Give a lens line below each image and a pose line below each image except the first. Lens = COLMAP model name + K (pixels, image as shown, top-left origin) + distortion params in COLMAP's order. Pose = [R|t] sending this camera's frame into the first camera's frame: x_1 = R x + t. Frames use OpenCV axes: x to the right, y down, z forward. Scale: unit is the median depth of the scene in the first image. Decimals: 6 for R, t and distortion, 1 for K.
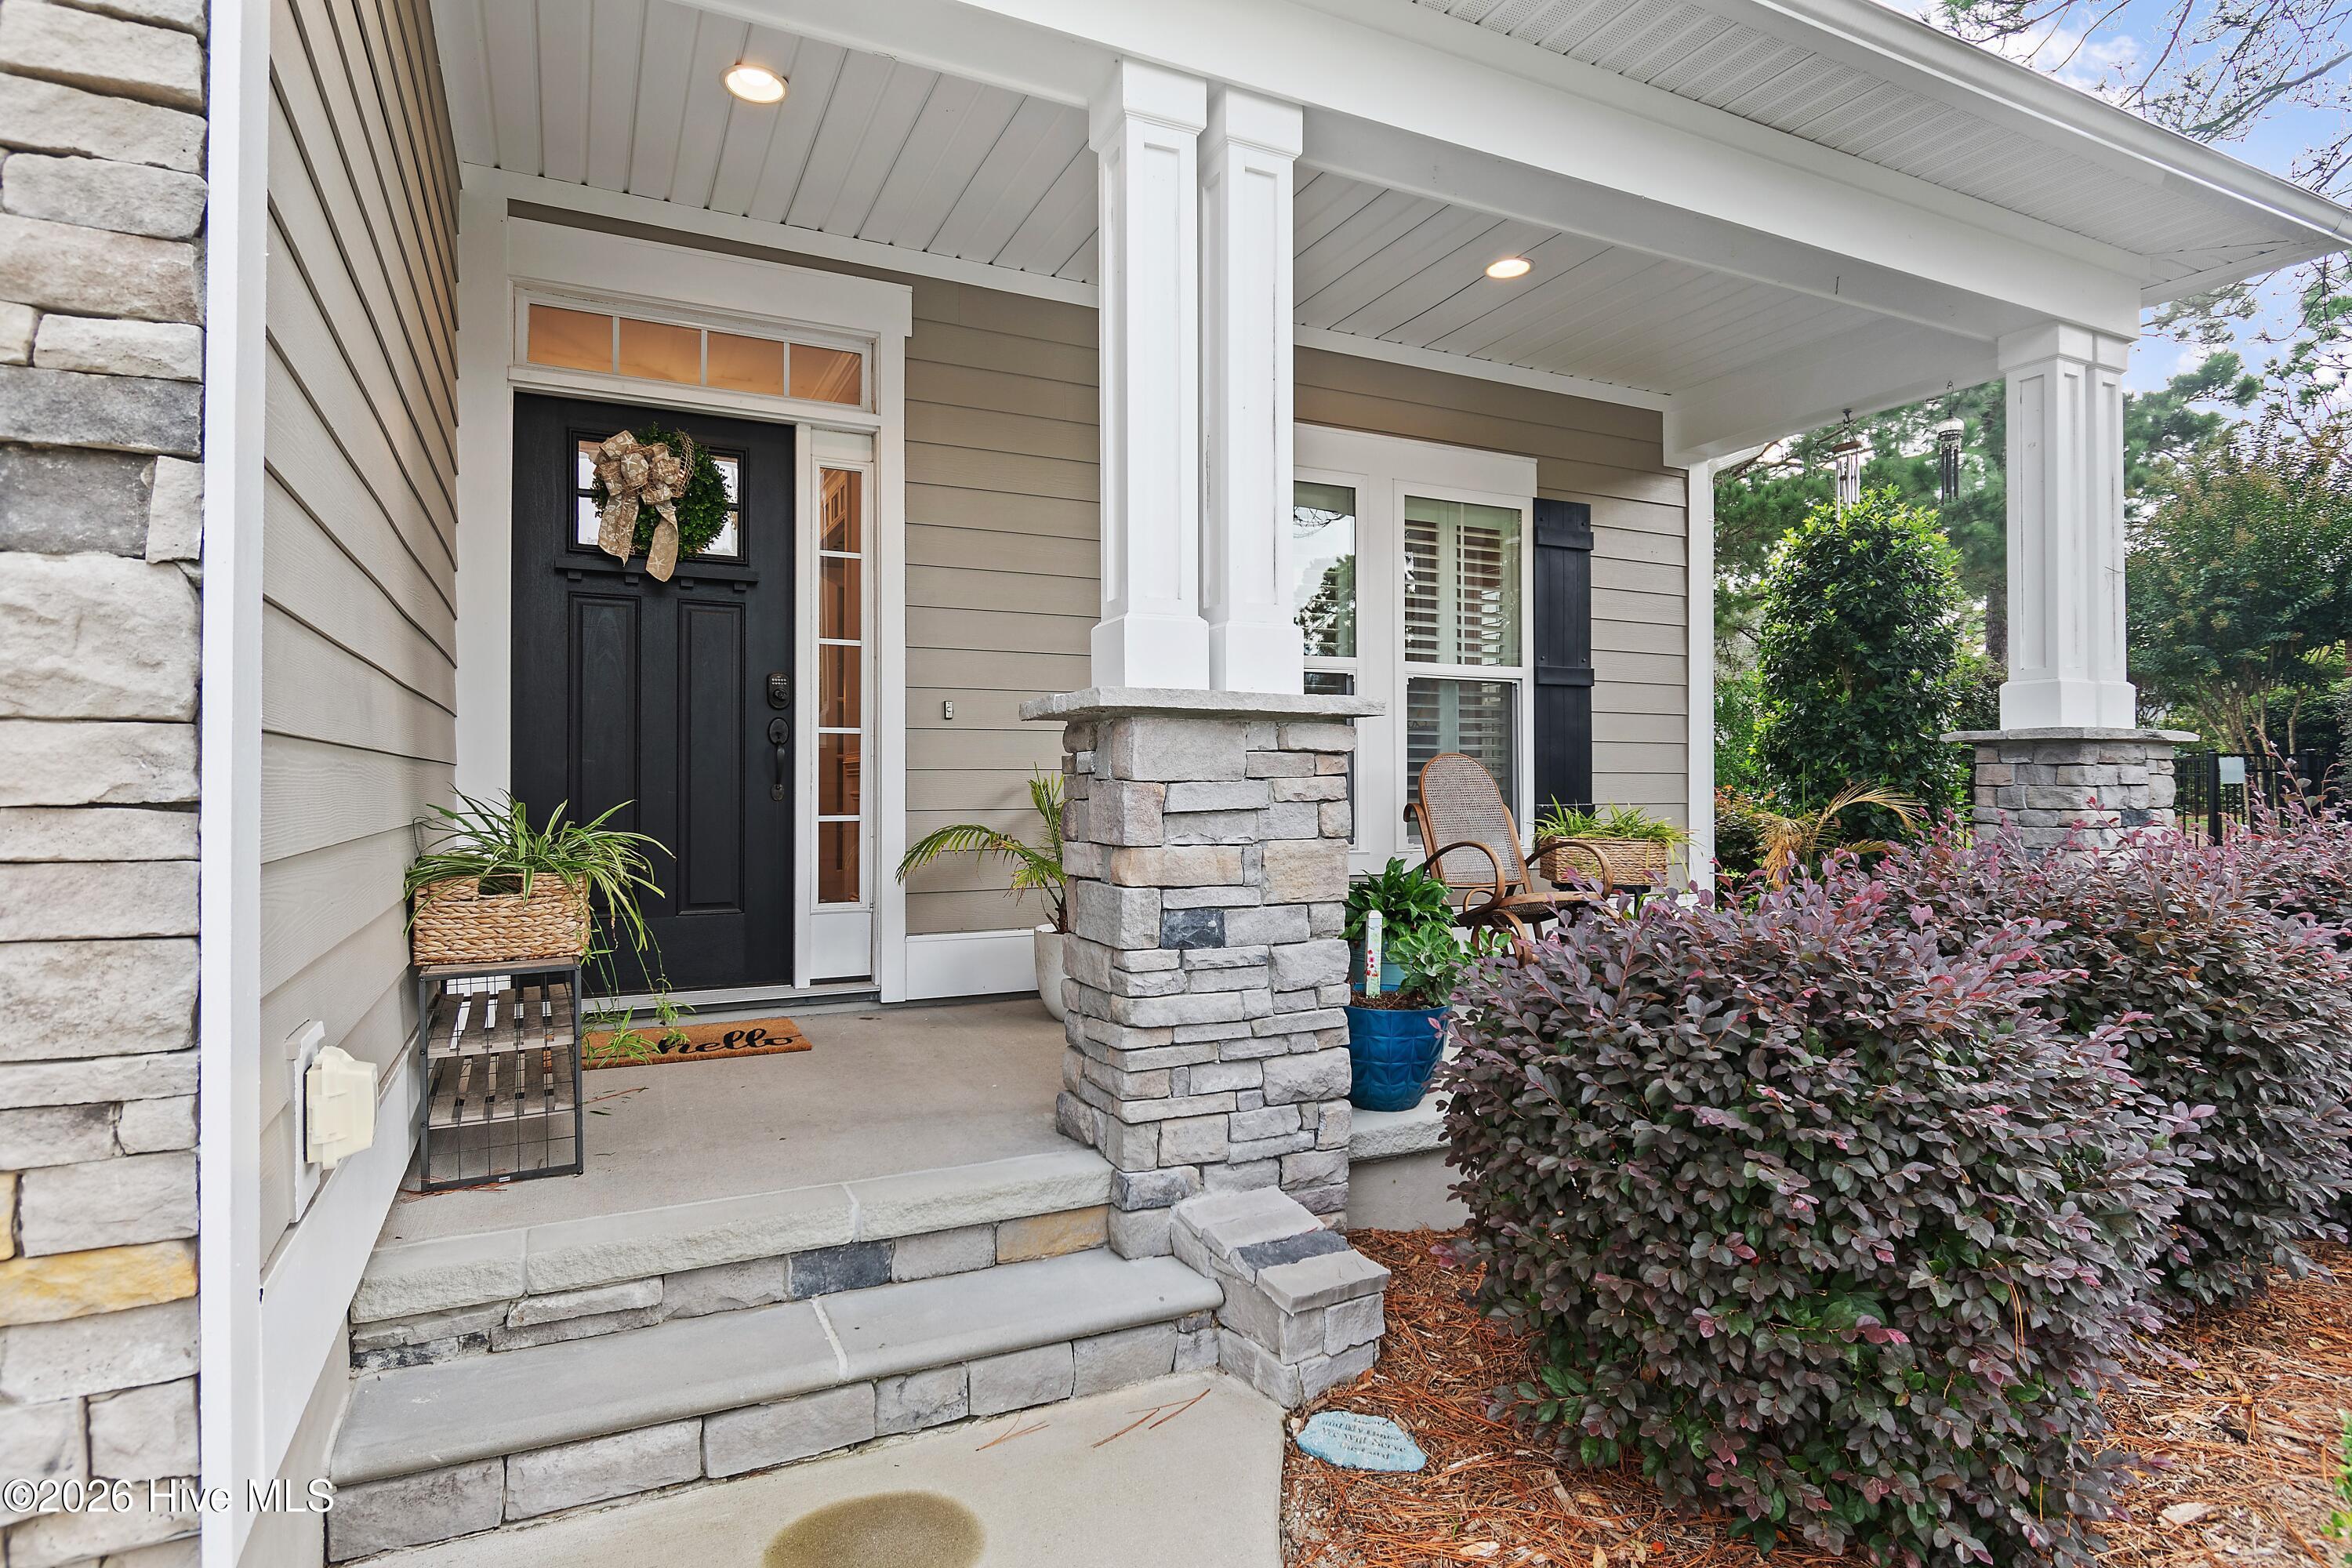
lens RADIAL K [[1242.7, 0, 1176.0], [0, 1242.7, 787.6], [0, 0, 1]] dist [0.000088, 0.000125]
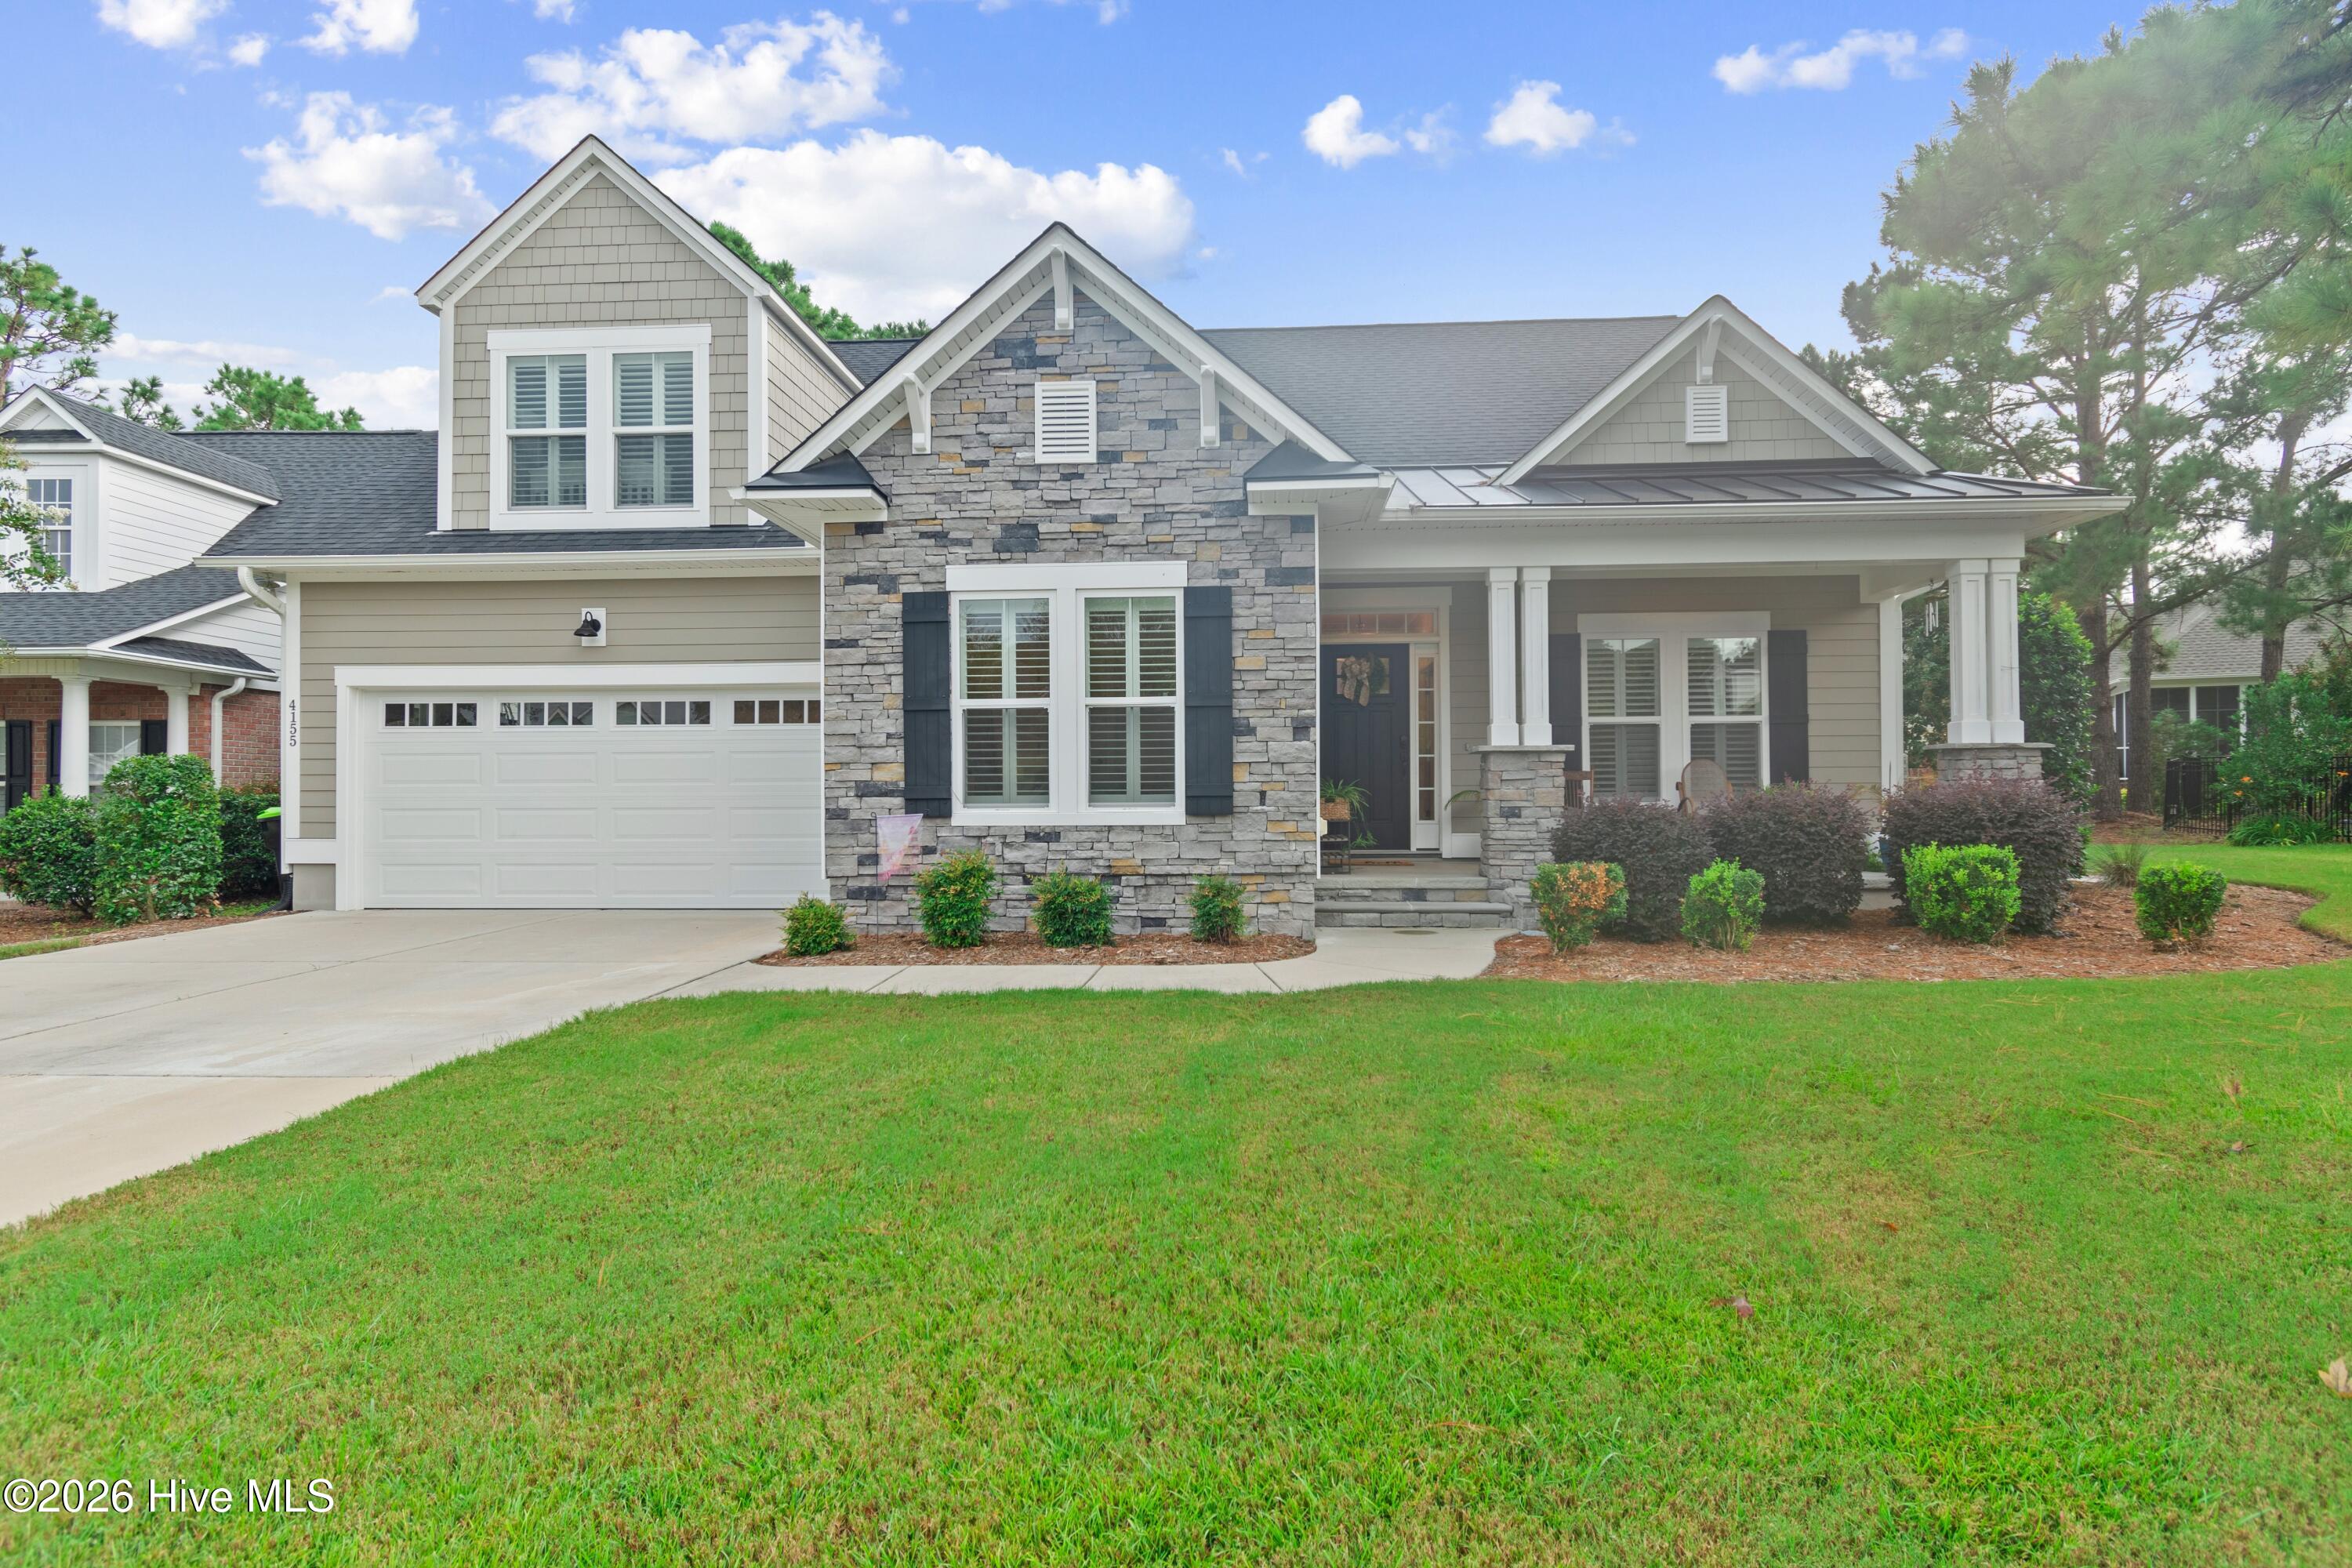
lens RADIAL K [[1242.7, 0, 1176.0], [0, 1242.7, 787.6], [0, 0, 1]] dist [0.000088, 0.000125]
pose [[0.868160, -0.009516, -0.496192, 0.626532], [0.006096, 0.999945, -0.008512, 0.044247], [0.496246, 0.004365, 0.868171, -1.692901]]
